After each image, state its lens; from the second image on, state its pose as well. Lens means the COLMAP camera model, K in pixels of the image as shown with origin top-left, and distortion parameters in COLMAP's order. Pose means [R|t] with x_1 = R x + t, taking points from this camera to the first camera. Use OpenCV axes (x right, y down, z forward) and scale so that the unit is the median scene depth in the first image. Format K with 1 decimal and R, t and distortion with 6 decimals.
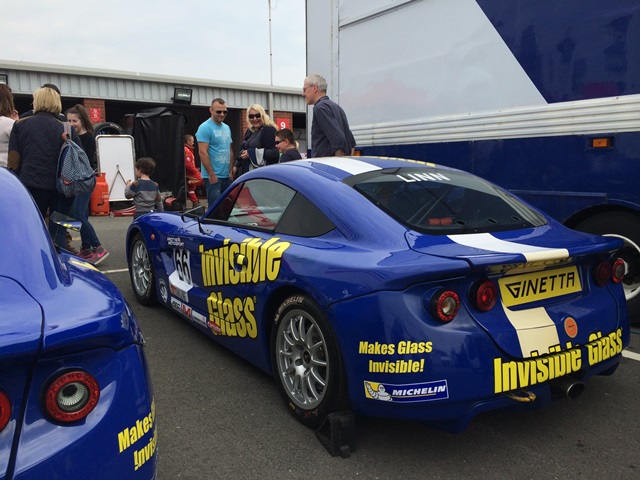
lens RADIAL K [[564.6, 0, 320.5], [0, 564.6, 239.8], [0, 0, 1]] dist [0.052291, -0.036181]
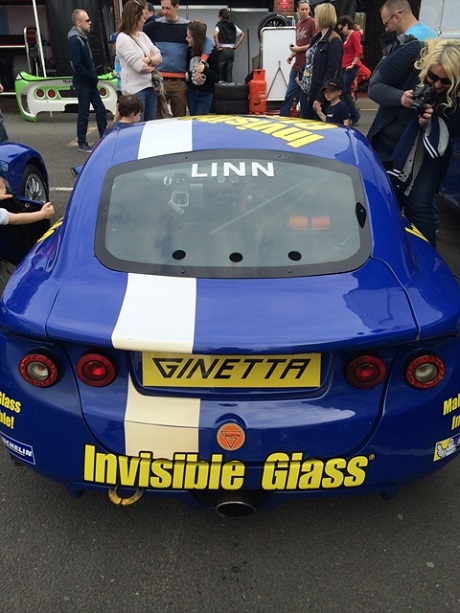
lens RADIAL K [[540.8, 0, 229.7], [0, 540.8, 305.0], [0, 0, 1]] dist [0.052291, -0.036181]
pose [[0.810558, 0.254706, -0.527371, 0.765257], [-0.070150, 0.936217, 0.344349, -0.242075], [0.581441, -0.242120, 0.776726, 0.509561]]
